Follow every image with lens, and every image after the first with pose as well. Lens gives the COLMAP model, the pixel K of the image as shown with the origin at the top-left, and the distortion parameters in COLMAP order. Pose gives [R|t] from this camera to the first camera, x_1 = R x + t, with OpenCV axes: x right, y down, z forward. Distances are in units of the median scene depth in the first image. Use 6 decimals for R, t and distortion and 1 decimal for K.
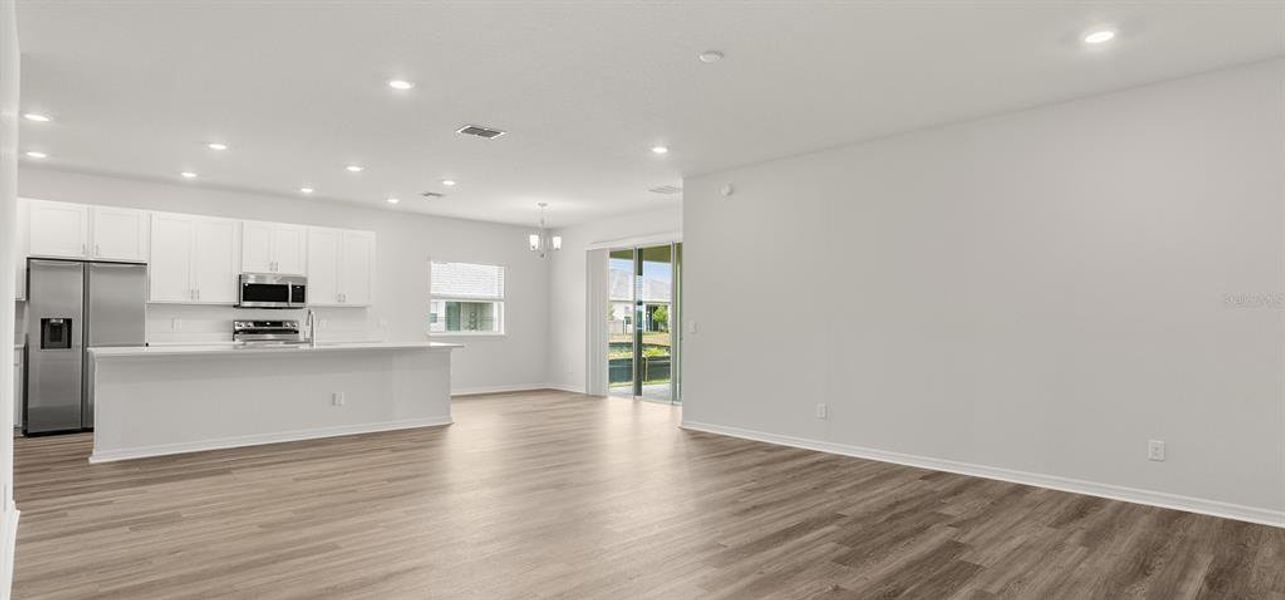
lens RADIAL K [[665.7, 0, 642.5], [0, 665.7, 300.0], [0, 0, 1]] dist [-0.001647, 0.000625]
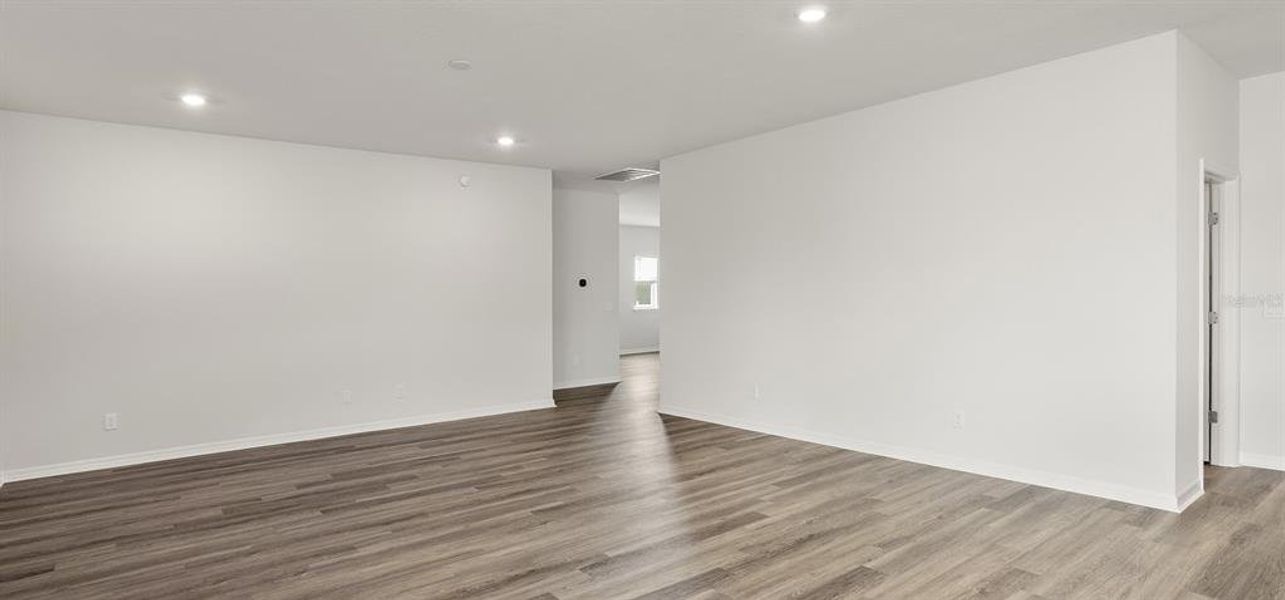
lens RADIAL K [[665.7, 0, 642.5], [0, 665.7, 300.0], [0, 0, 1]] dist [-0.001647, 0.000625]
pose [[-0.996872, 0.016015, 0.077392, -0.260264], [0.014418, 0.999672, -0.021147, 0.031647], [-0.077705, -0.019965, -0.996776, 1.946255]]
